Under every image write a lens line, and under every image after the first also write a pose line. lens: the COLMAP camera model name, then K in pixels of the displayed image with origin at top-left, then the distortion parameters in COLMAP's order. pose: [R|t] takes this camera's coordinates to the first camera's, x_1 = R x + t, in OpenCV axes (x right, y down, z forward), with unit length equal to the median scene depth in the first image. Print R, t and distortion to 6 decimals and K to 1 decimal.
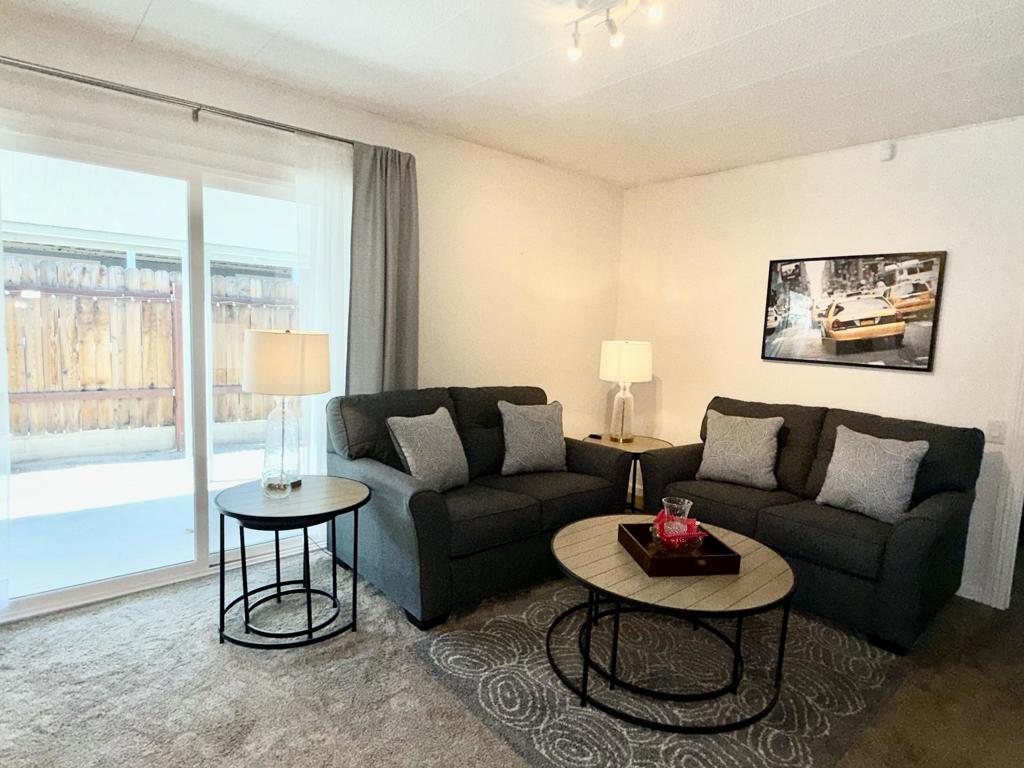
lens RADIAL K [[552.1, 0, 521.7], [0, 552.1, 375.6], [0, 0, 1]] dist [-0.007435, 0.004105]
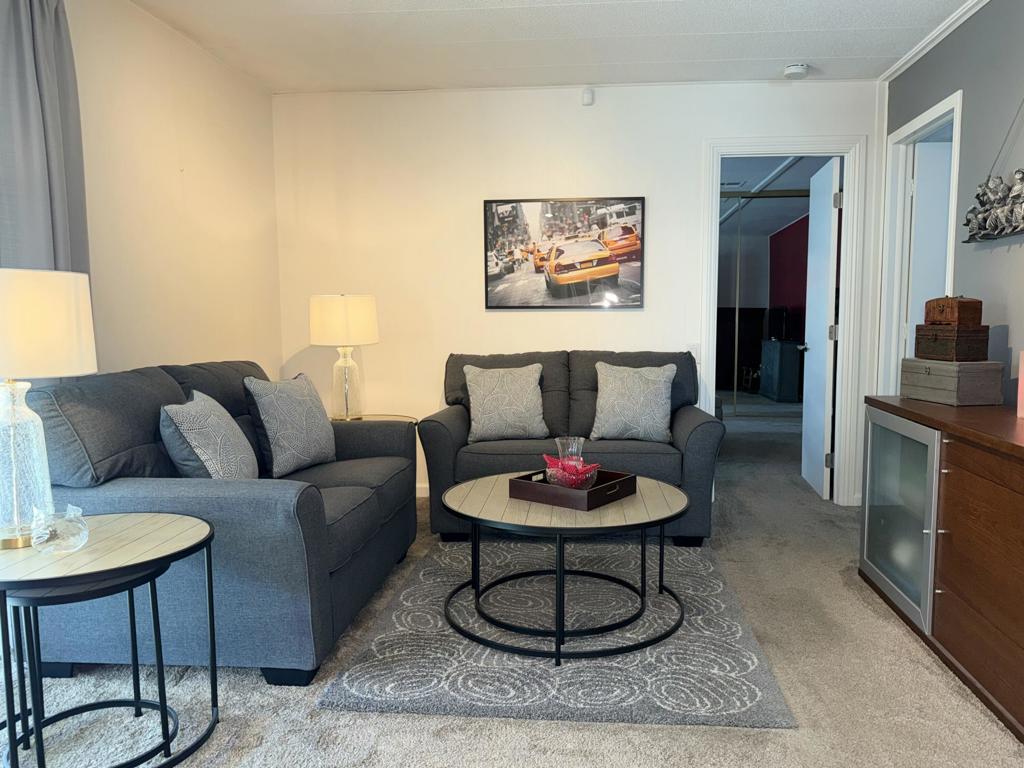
lens RADIAL K [[738.9, 0, 515.1], [0, 738.9, 386.4], [0, 0, 1]] dist [0.053081, -0.063422]
pose [[0.739228, -0.112541, 0.663985, -0.420928], [0.097184, 0.993445, 0.060185, 0.033237], [-0.666406, 0.020039, 0.745320, 0.067990]]
